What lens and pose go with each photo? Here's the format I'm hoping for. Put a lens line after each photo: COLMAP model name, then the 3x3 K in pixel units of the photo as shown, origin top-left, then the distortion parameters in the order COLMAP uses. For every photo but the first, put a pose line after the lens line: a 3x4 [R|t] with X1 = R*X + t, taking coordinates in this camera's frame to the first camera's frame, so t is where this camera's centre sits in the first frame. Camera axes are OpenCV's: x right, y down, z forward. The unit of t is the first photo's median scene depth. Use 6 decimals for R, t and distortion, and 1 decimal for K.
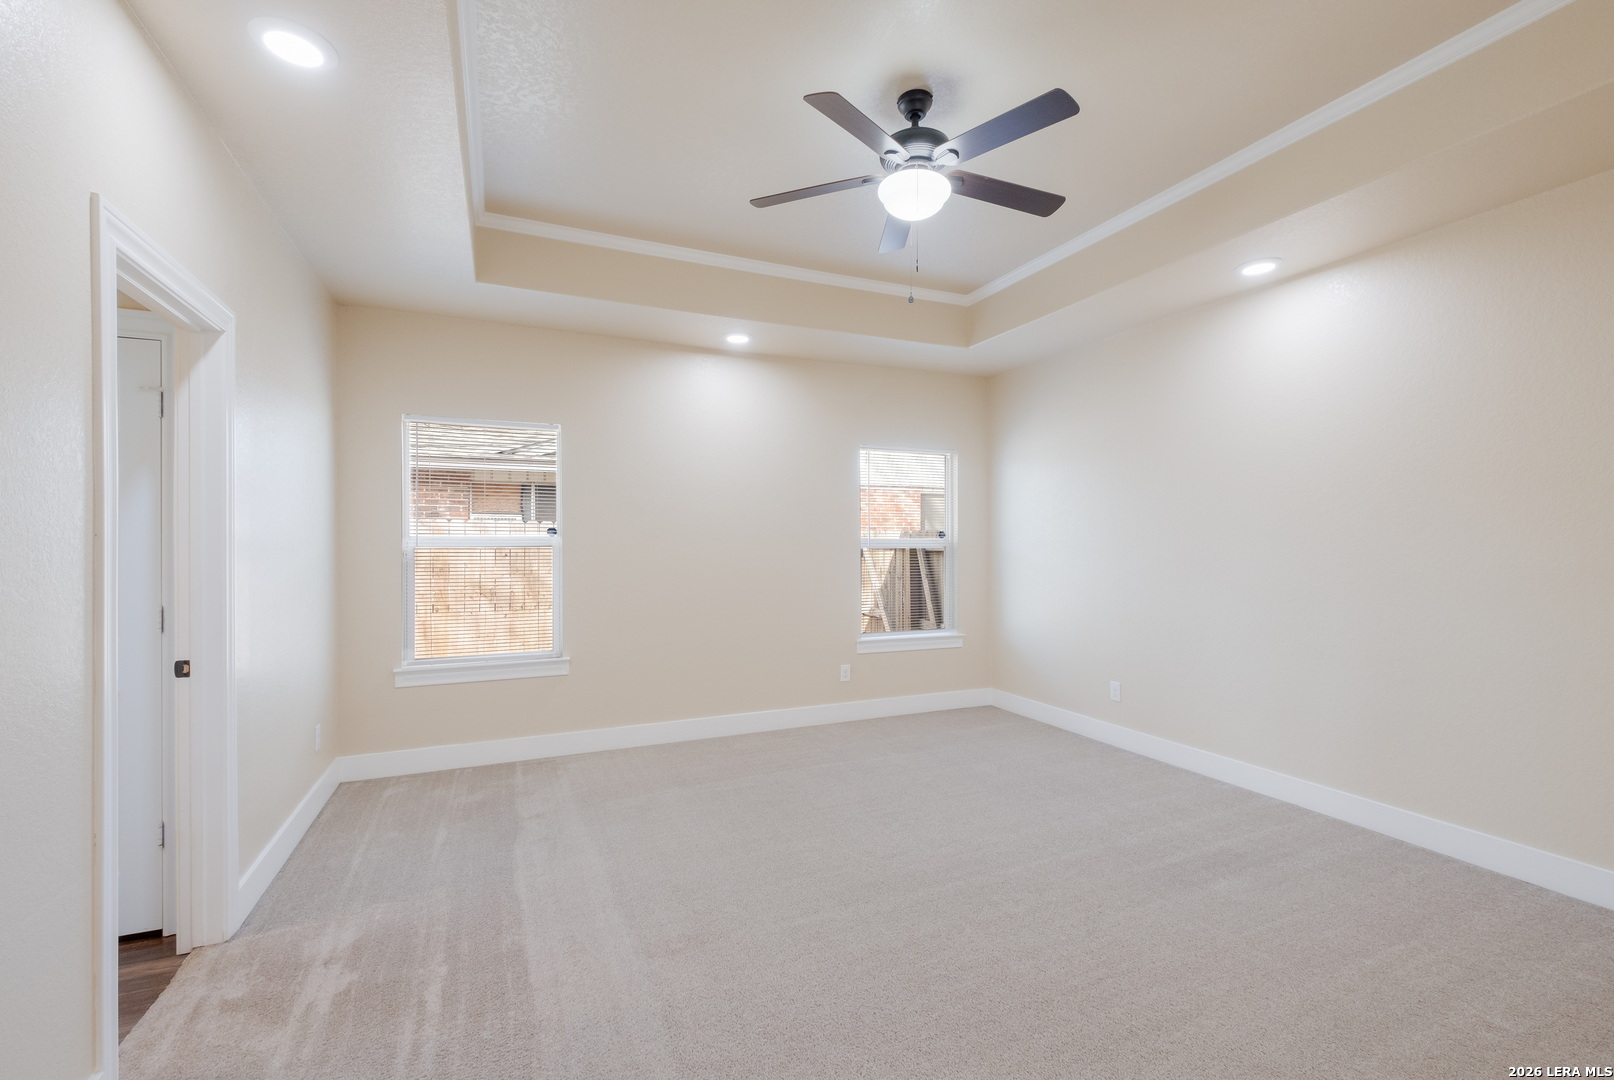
lens RADIAL K [[701.0, 0, 810.6], [0, 701.0, 537.6], [0, 0, 1]] dist [0.005590, -0.000721]
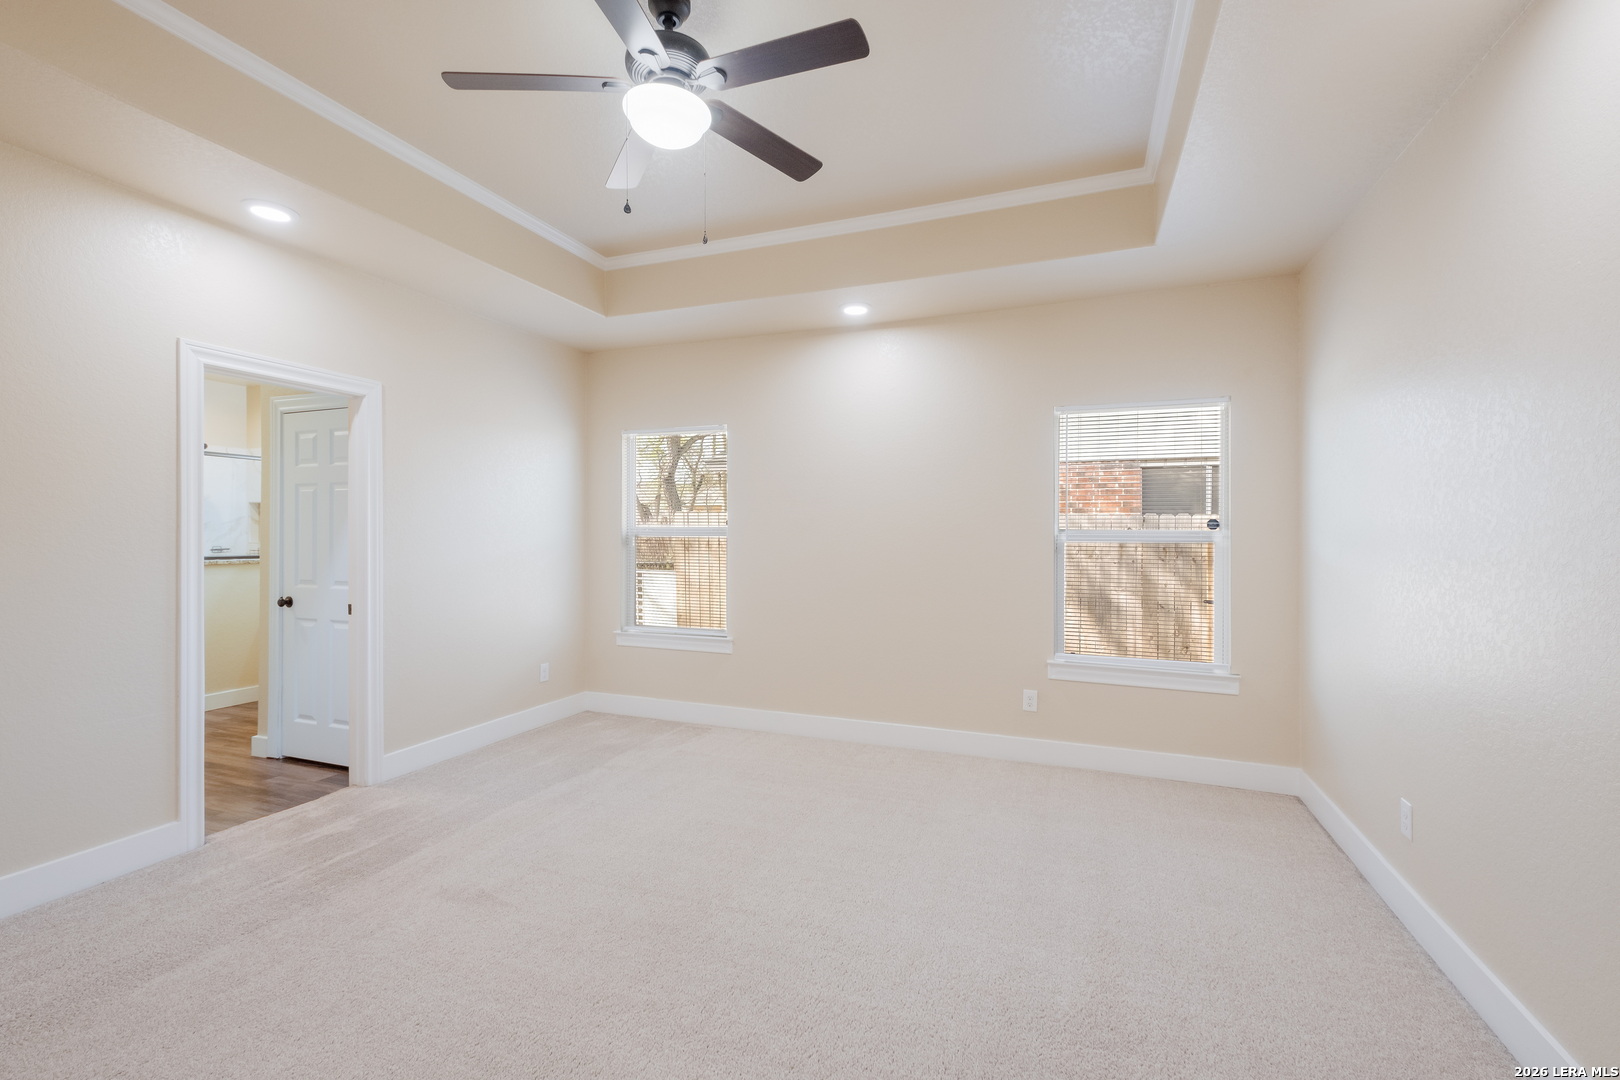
lens RADIAL K [[705.1, 0, 808.1], [0, 705.1, 539.4], [0, 0, 1]] dist [0.004361, -0.000926]
pose [[0.703645, 0.014715, -0.710400, 0.542889], [0.000067, 0.999784, 0.020776, -0.005919], [0.710552, -0.014666, 0.703492, 0.332448]]
